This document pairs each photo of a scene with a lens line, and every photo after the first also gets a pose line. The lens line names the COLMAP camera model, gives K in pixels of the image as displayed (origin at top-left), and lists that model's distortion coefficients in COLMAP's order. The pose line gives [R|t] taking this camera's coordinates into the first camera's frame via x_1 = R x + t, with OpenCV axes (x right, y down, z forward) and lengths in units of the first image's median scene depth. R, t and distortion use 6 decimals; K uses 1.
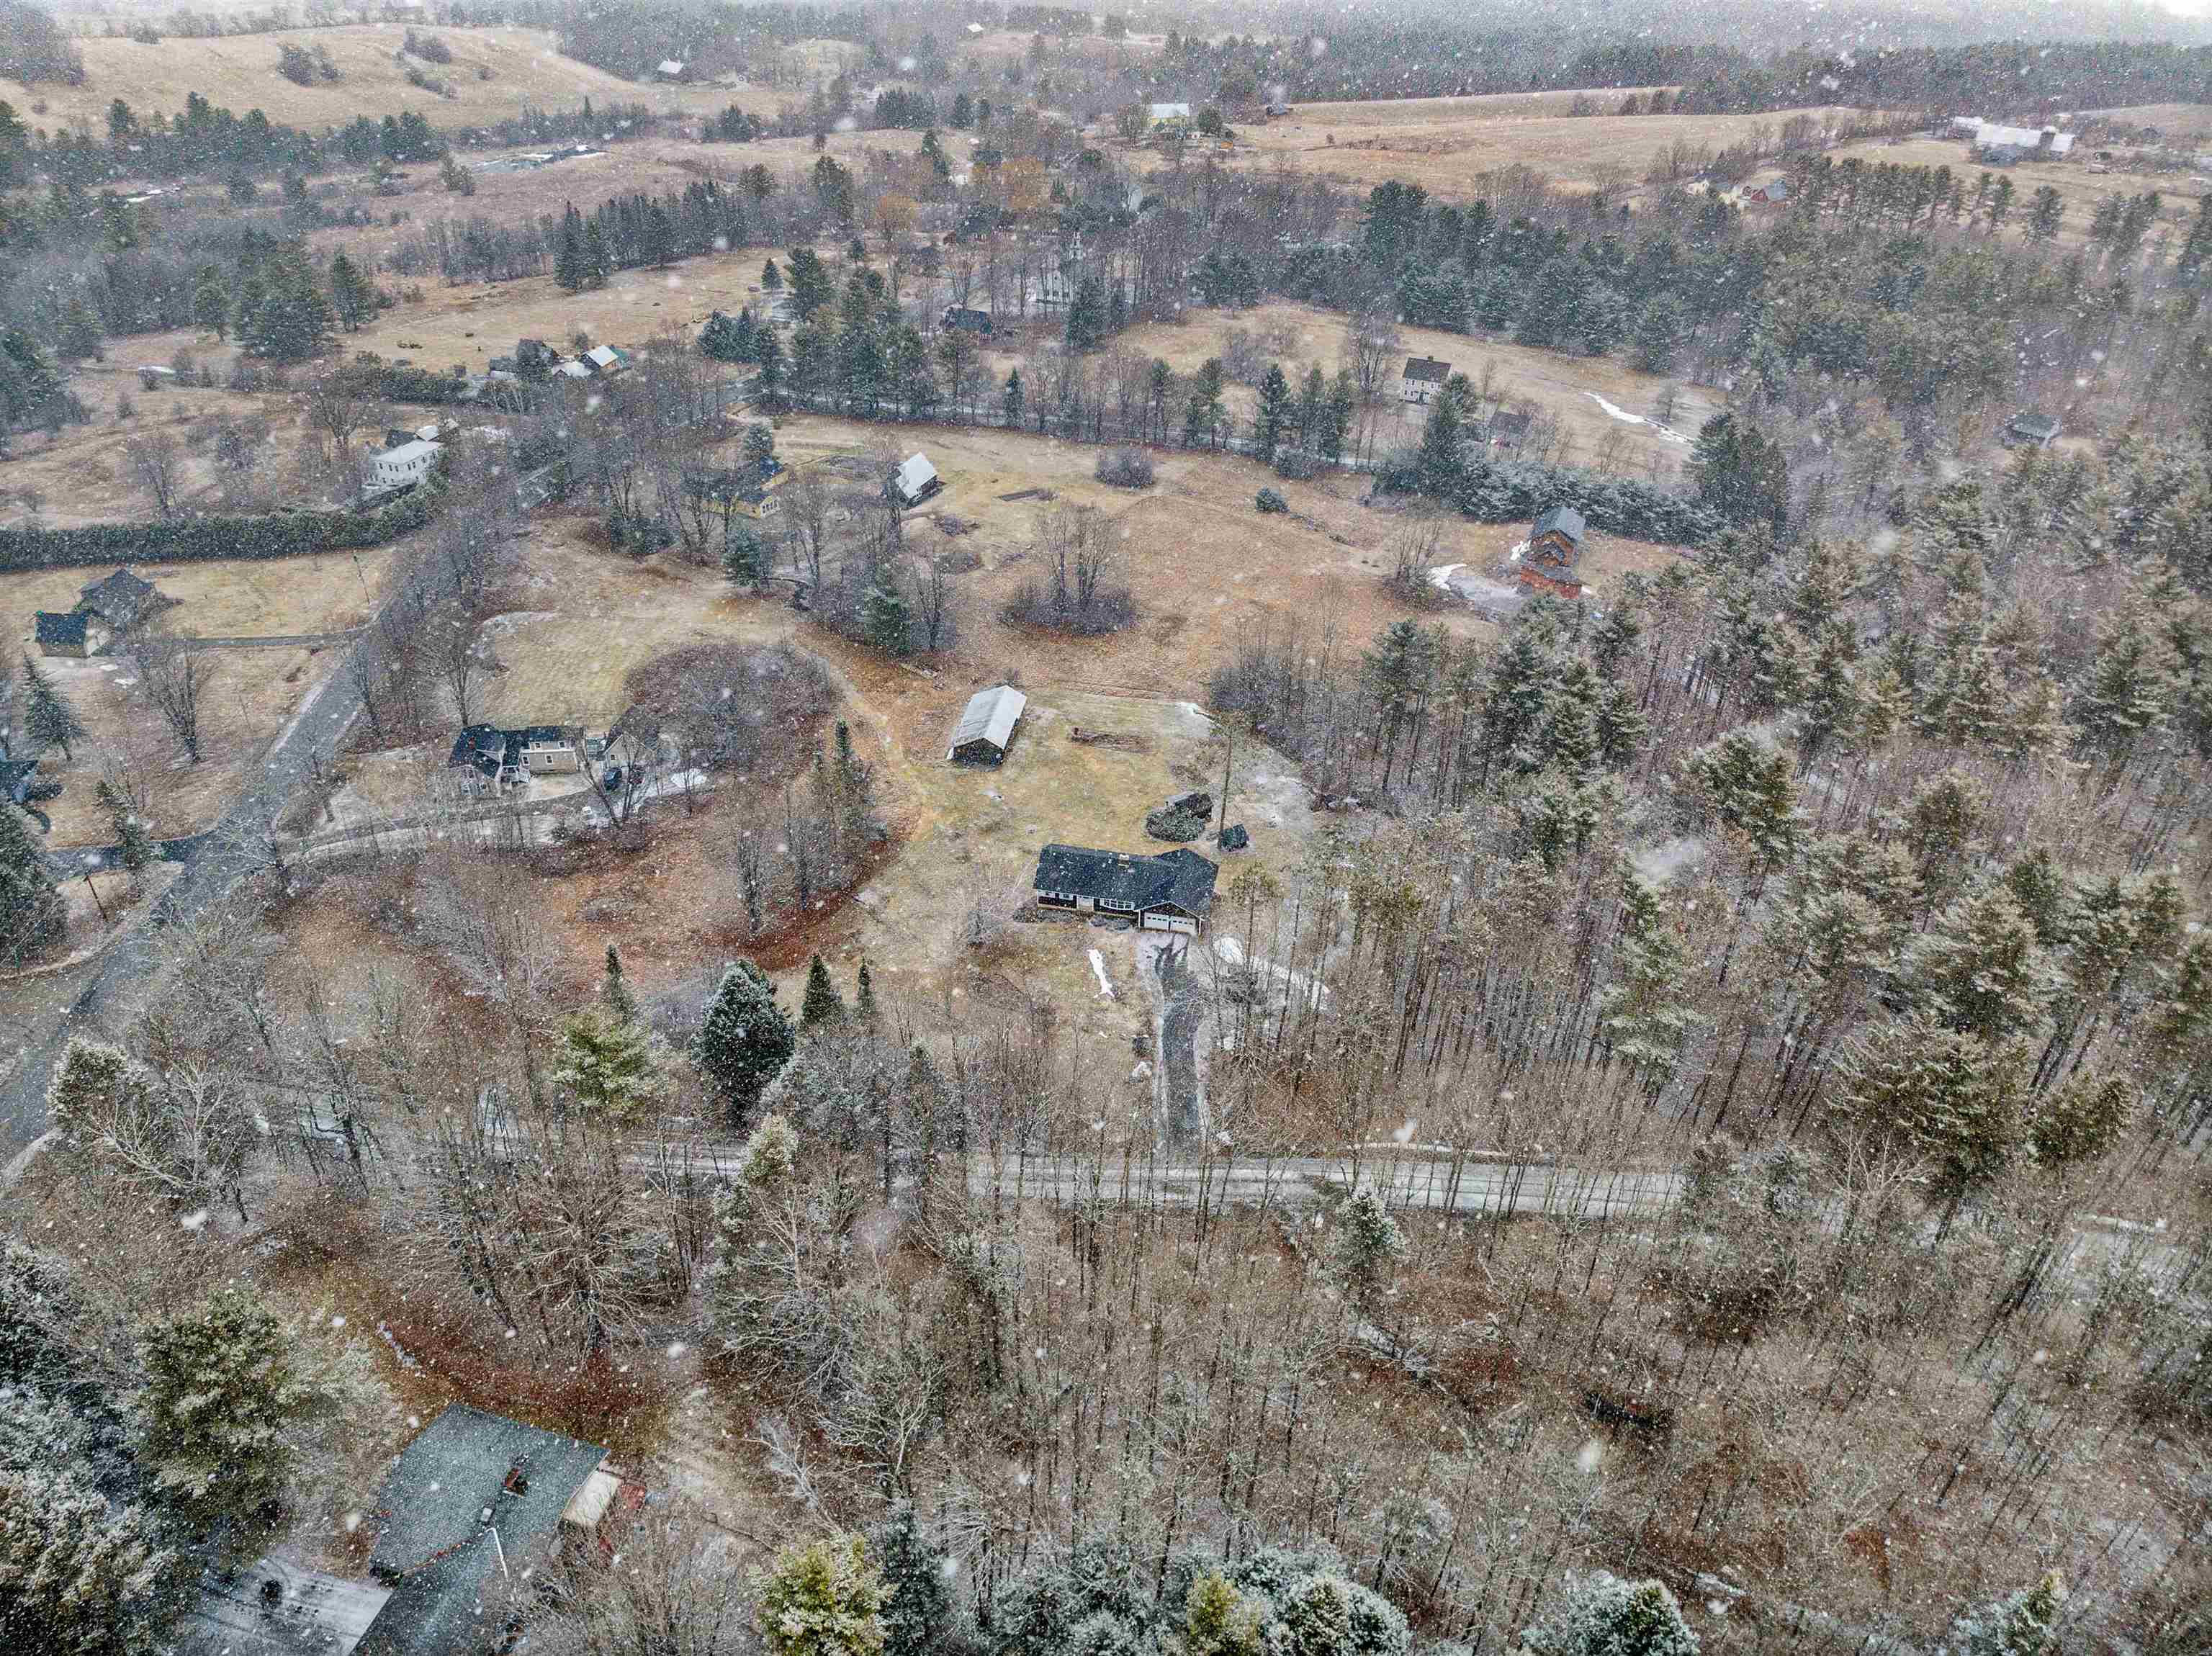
lens RADIAL K [[1559.7, 0, 1106.0], [0, 1559.7, 828.0], [0, 0, 1]] dist [-0.038961, 0.001832]
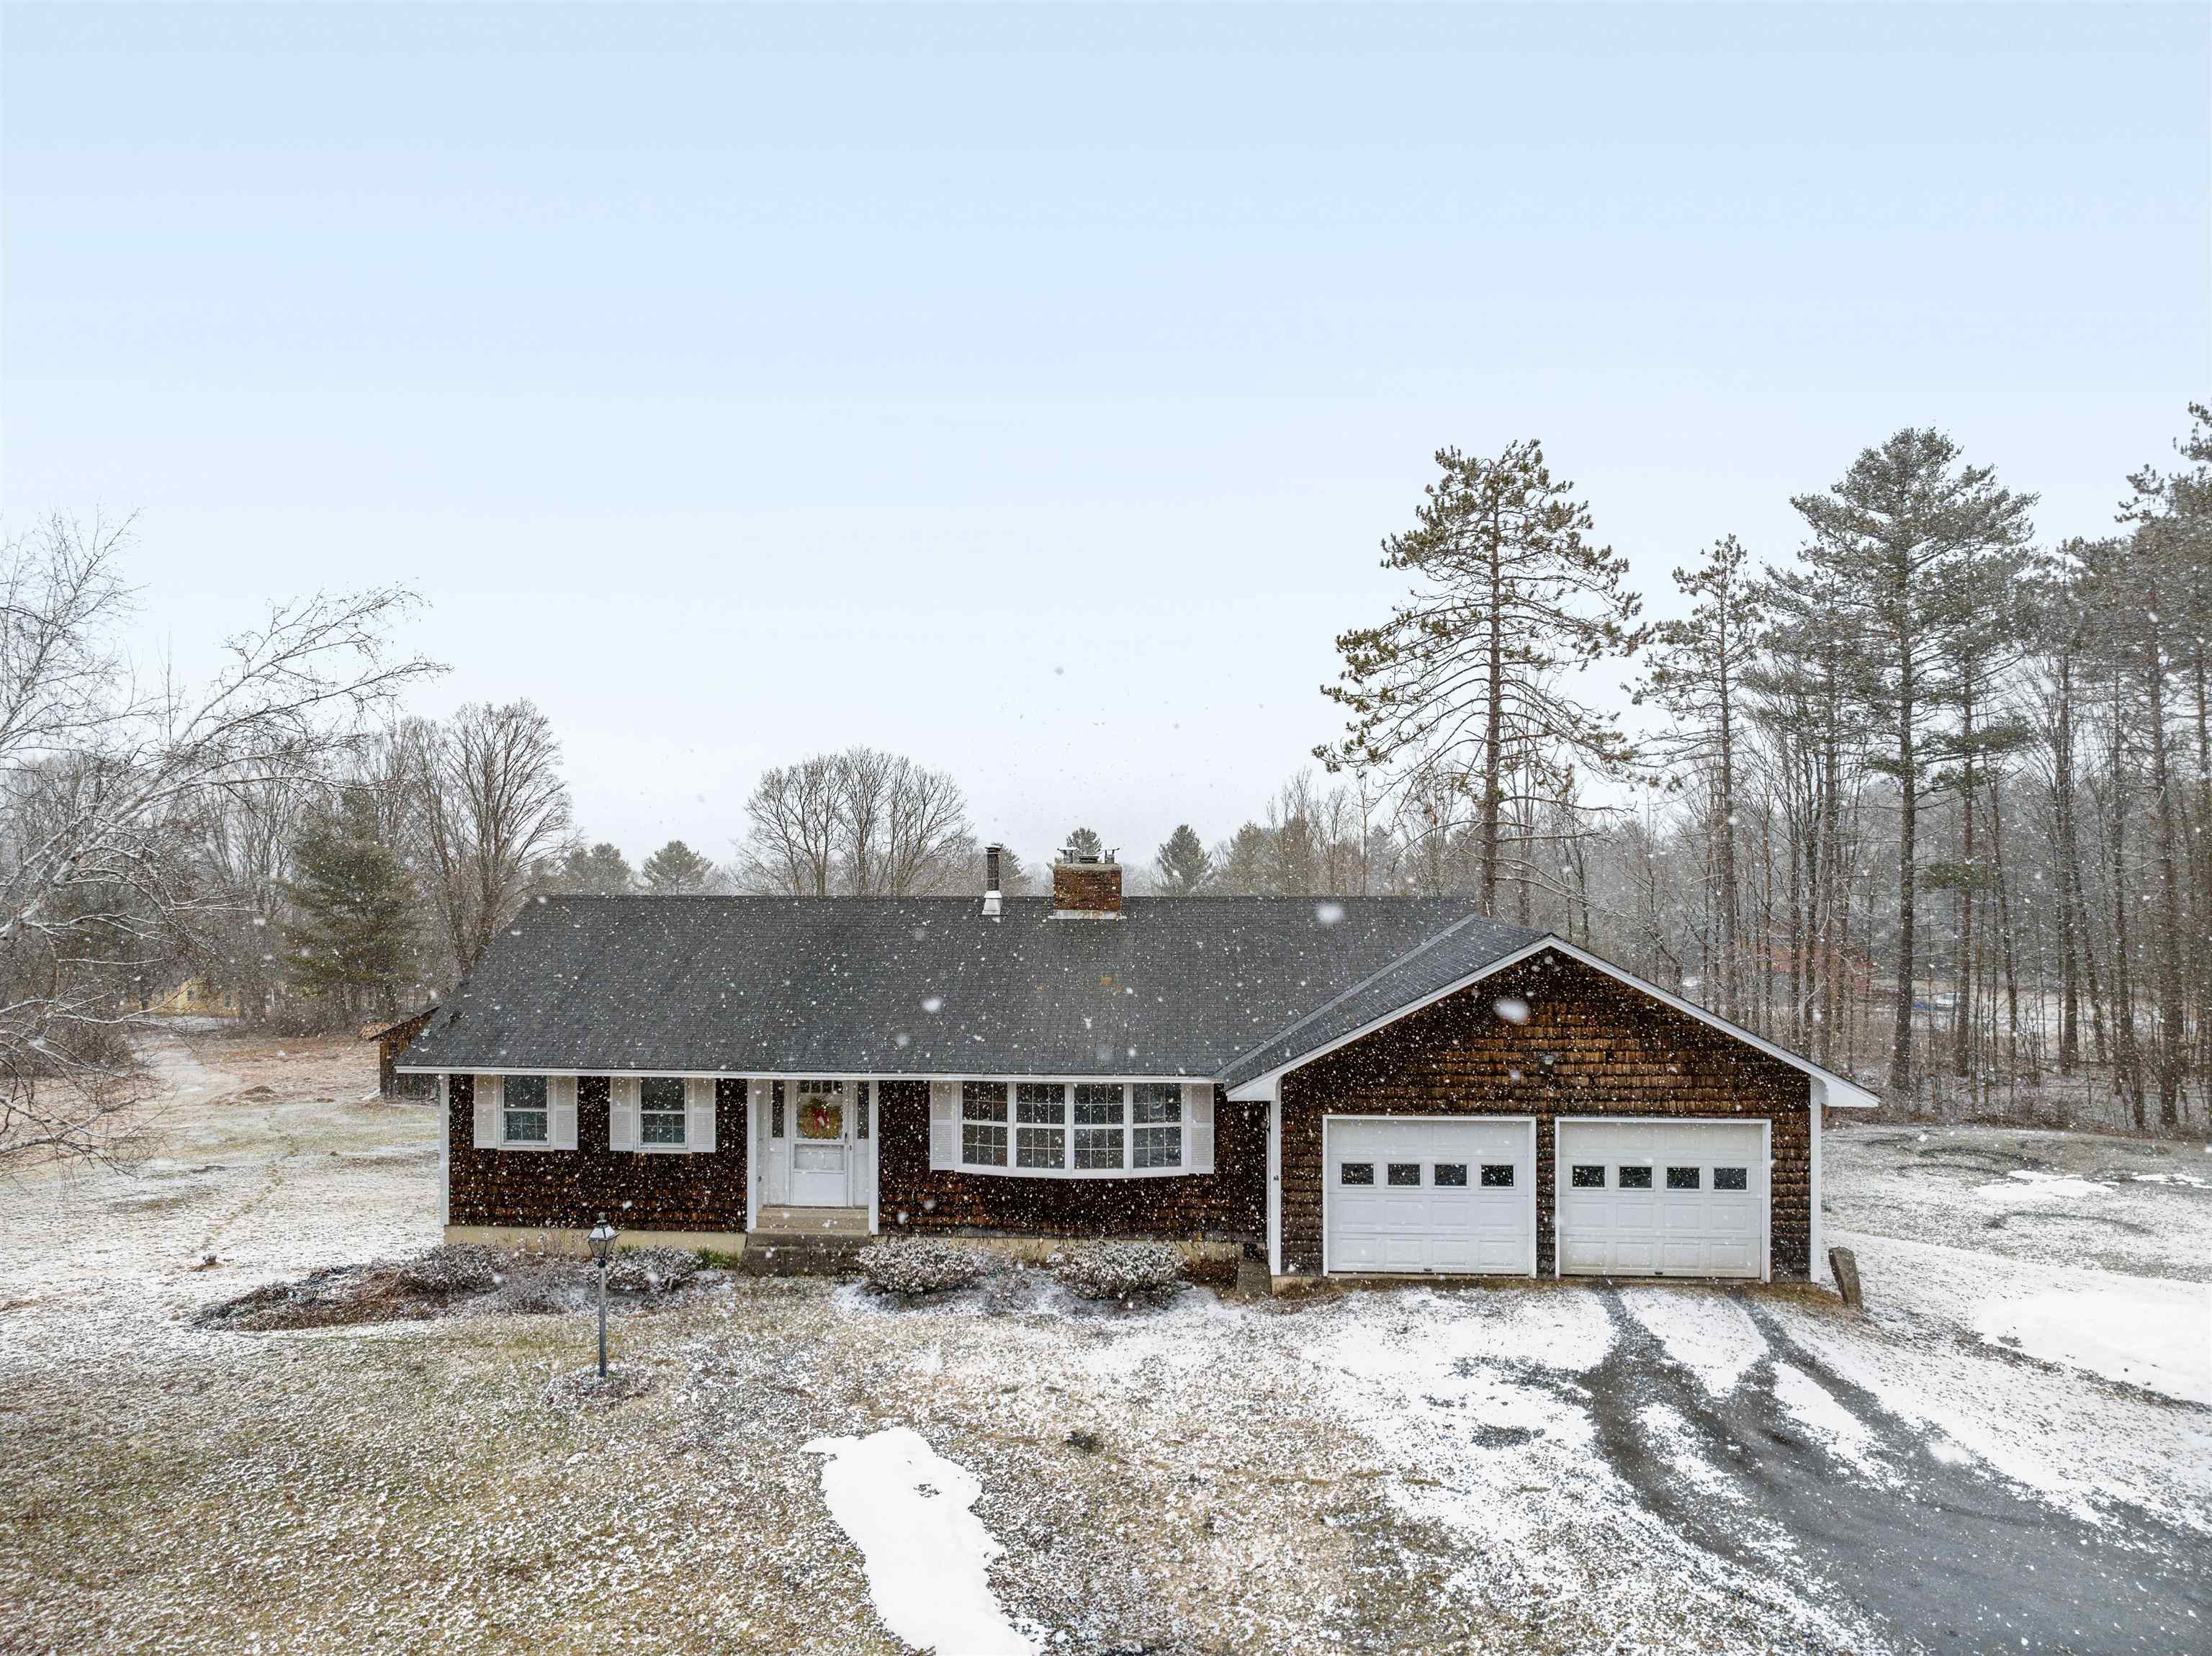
lens RADIAL K [[1559.7, 0, 1106.0], [0, 1559.7, 828.0], [0, 0, 1]] dist [-0.038961, 0.001832]
pose [[0.991064, -0.003432, 0.133340, -0.006464], [0.080718, 0.811273, -0.579068, 0.101446], [-0.106188, 0.584657, 0.804301, 0.888956]]
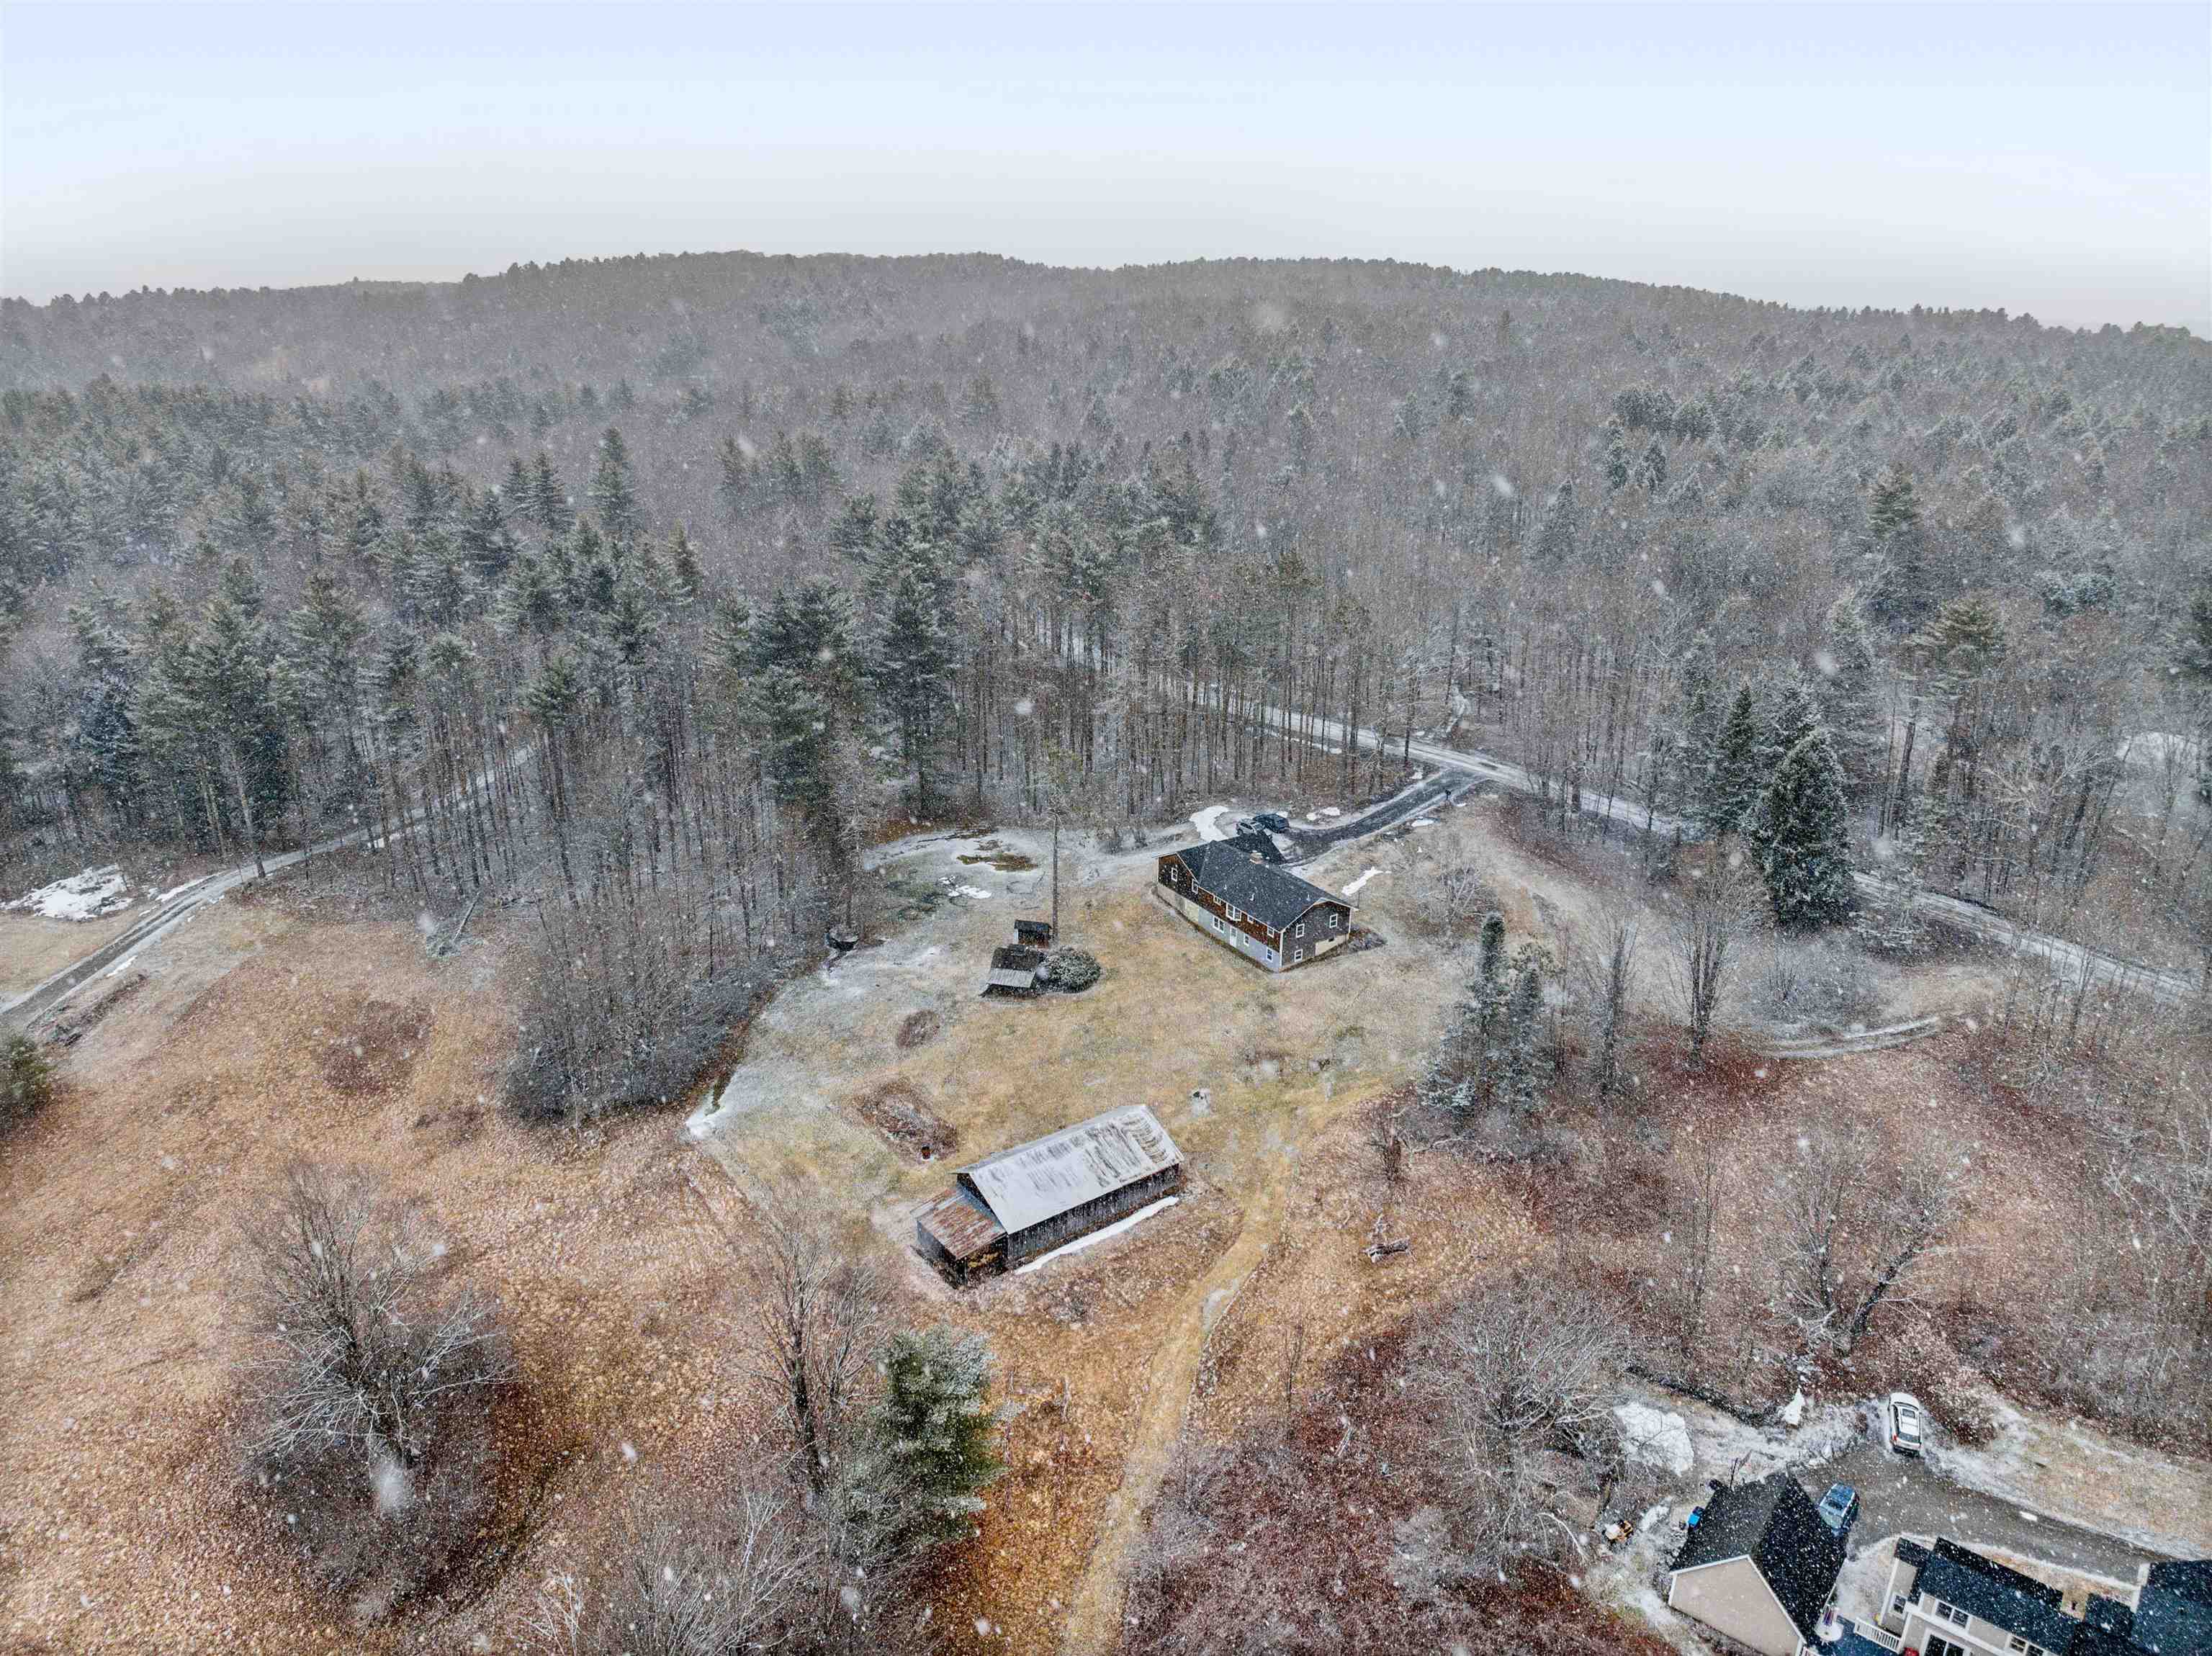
lens RADIAL K [[1559.7, 0, 1106.0], [0, 1559.7, 828.0], [0, 0, 1]] dist [-0.038961, 0.001832]
pose [[-0.703658, -0.267909, 0.658096, -0.476534], [0.394454, 0.623074, 0.675415, -0.585679], [-0.590993, 0.734849, -0.332753, 1.324271]]
